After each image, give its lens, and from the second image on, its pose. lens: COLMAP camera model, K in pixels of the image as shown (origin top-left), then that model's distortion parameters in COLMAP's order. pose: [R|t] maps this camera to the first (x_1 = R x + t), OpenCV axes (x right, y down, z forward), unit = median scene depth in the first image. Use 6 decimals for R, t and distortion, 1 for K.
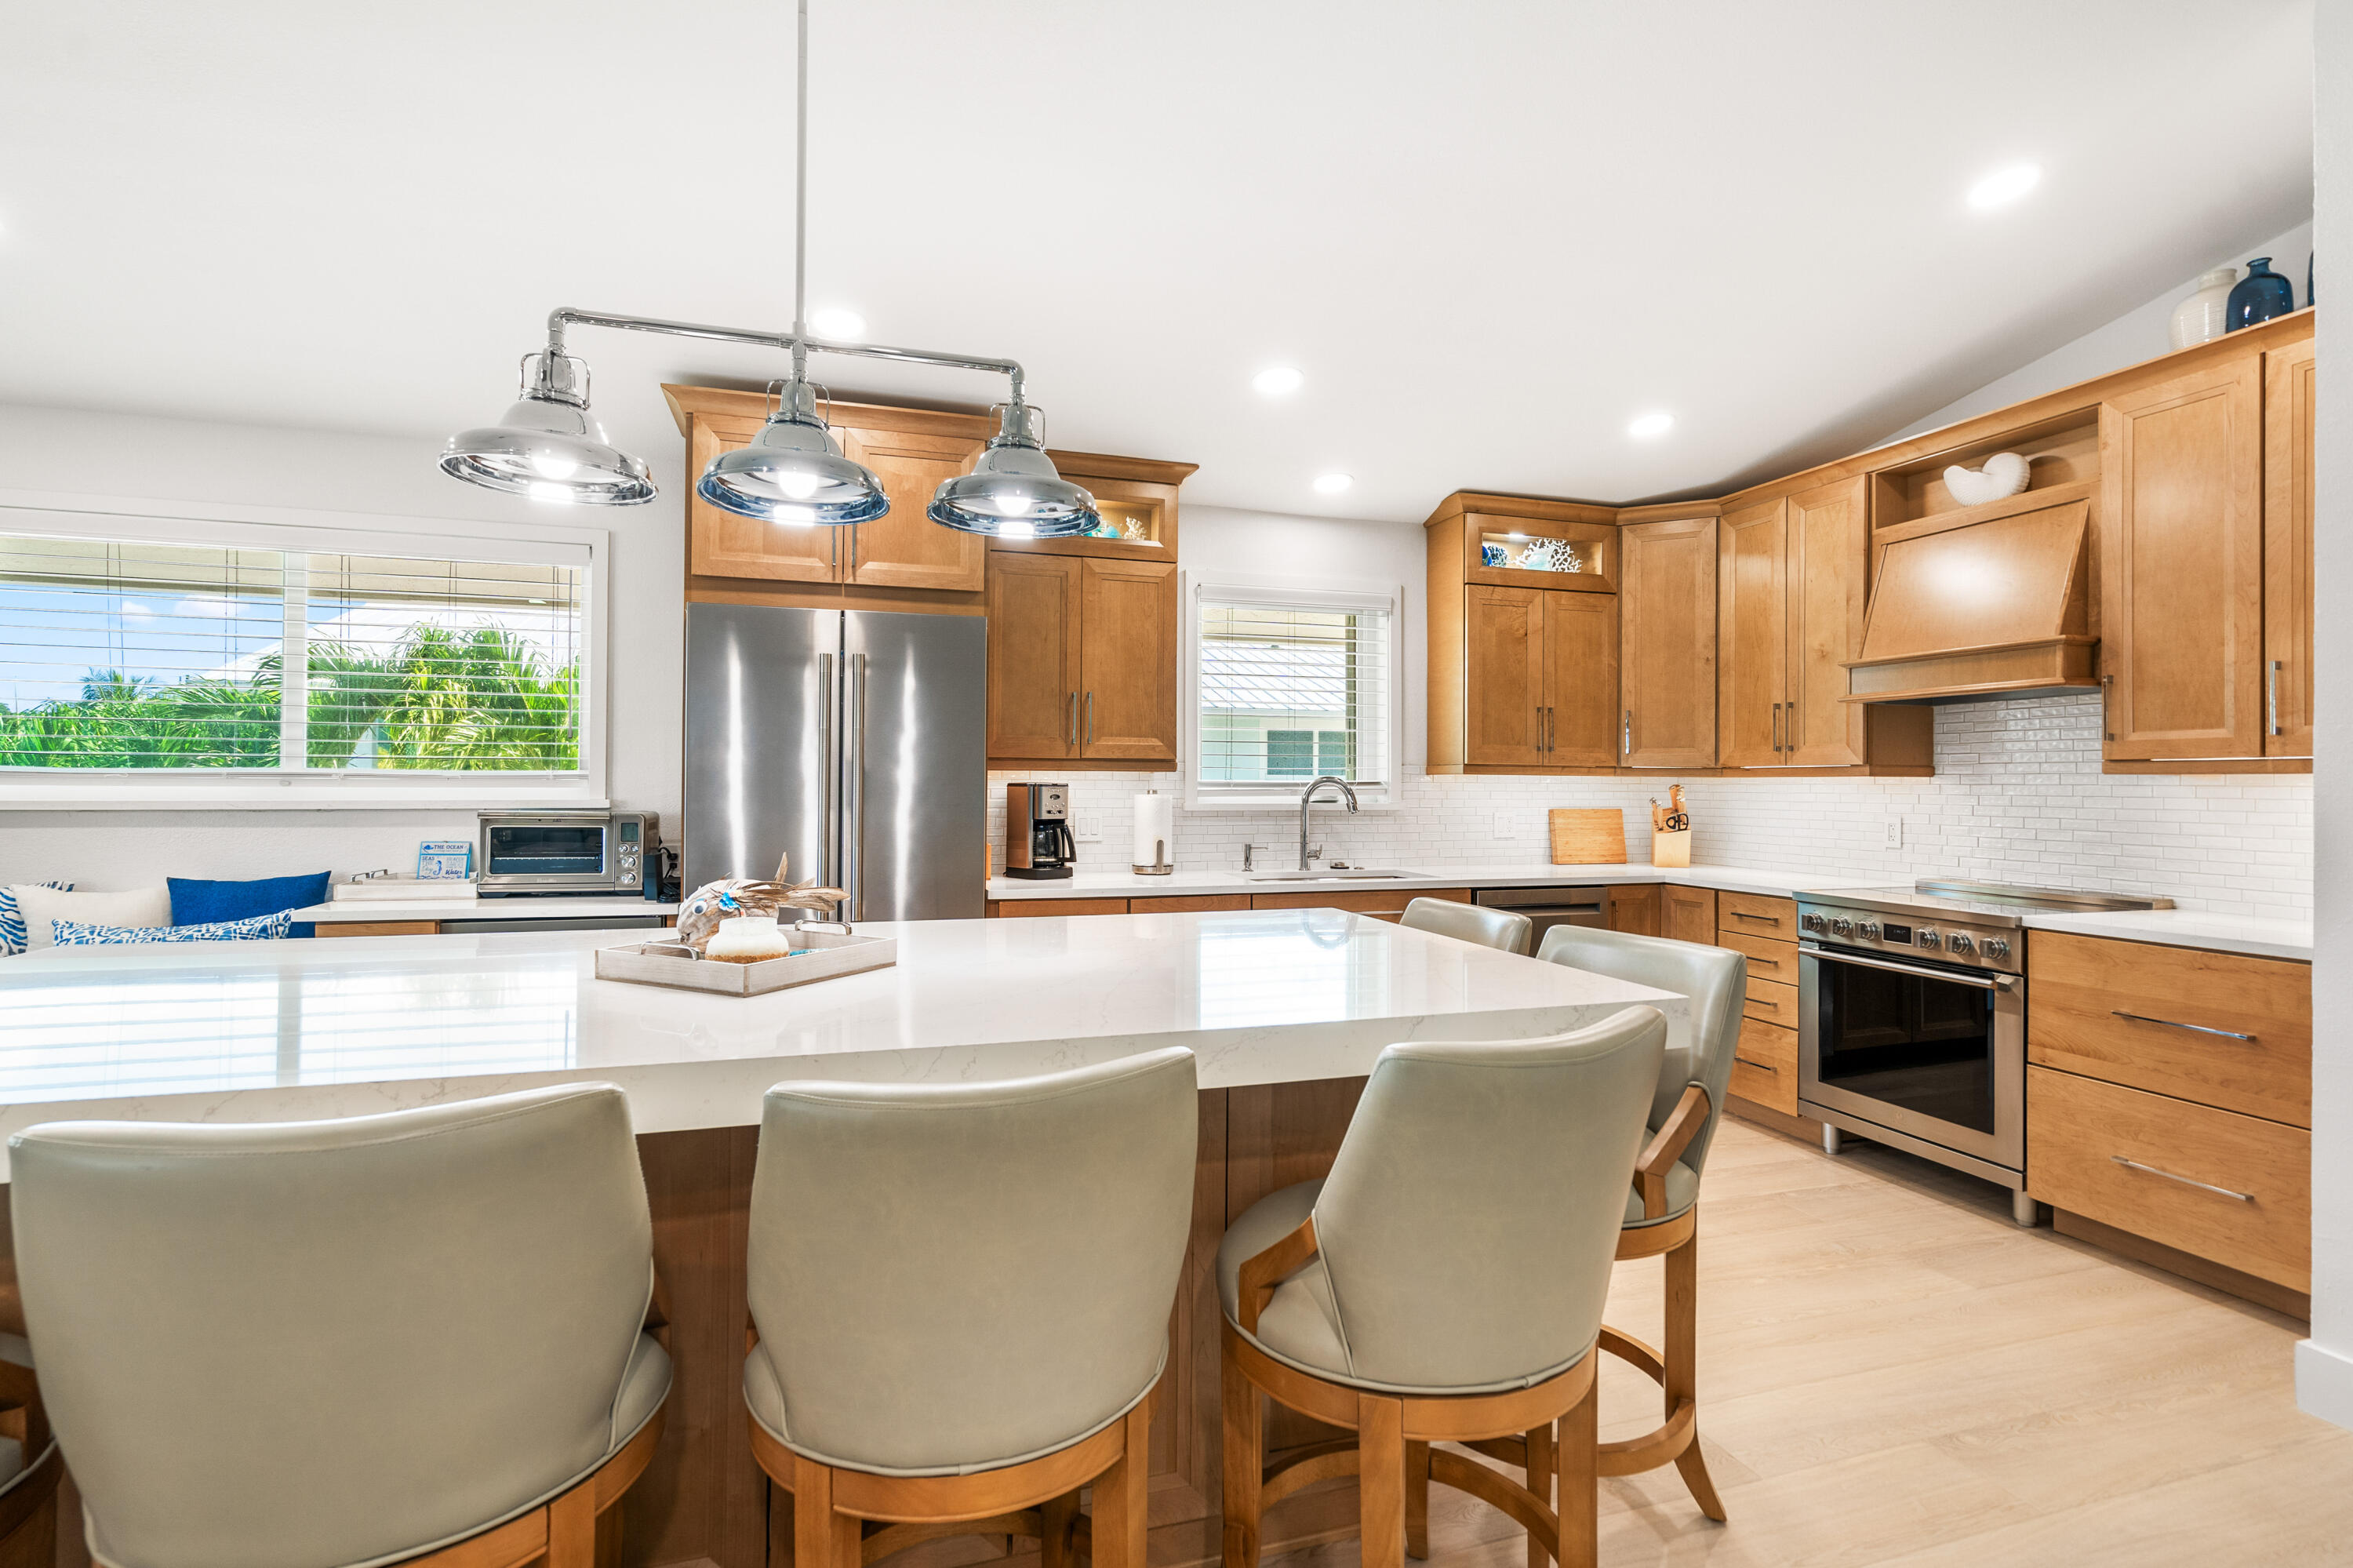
lens RADIAL K [[1090.1, 0, 1176.5], [0, 1090.1, 784.0], [0, 0, 1]] dist [-0.003201, 0.000094]
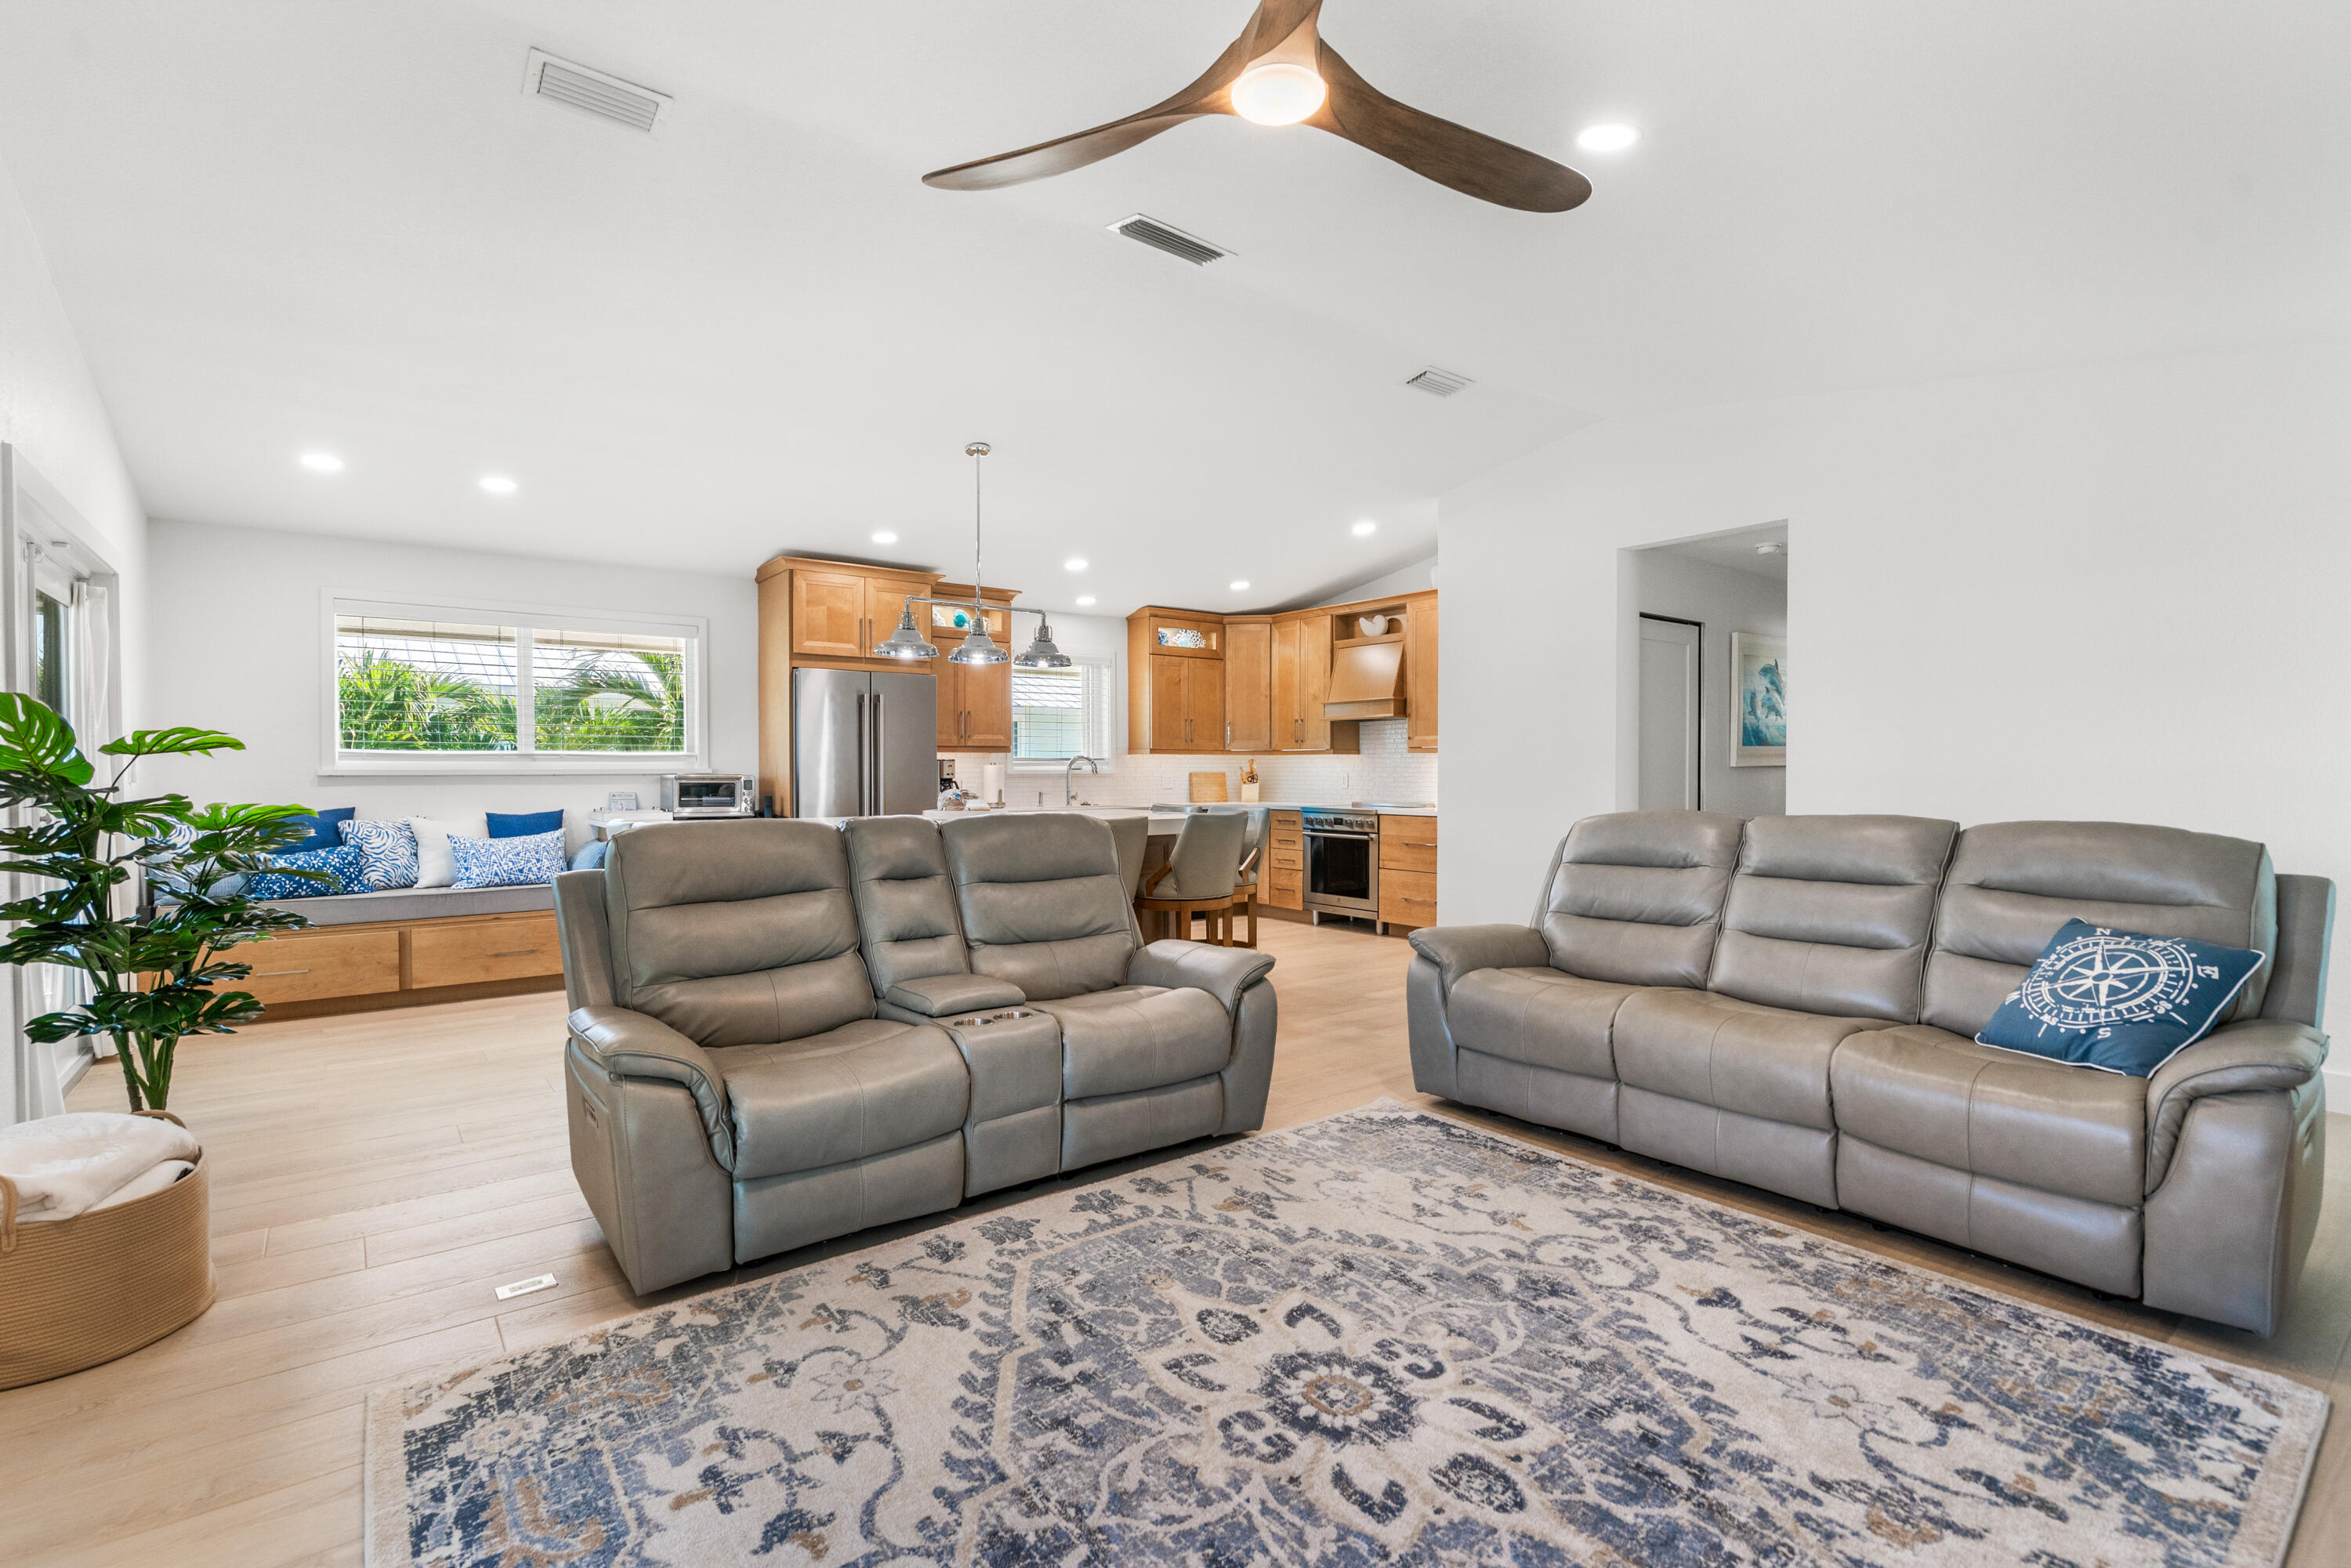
lens RADIAL K [[1089.1, 0, 1175.5], [0, 1089.1, 784.0], [0, 0, 1]] dist [-0.003201, 0.000094]
pose [[0.936611, -0.011380, 0.350187, -0.392138], [0.005996, 0.999847, 0.016455, 0.013361], [-0.350321, -0.013313, 0.936535, -0.865627]]
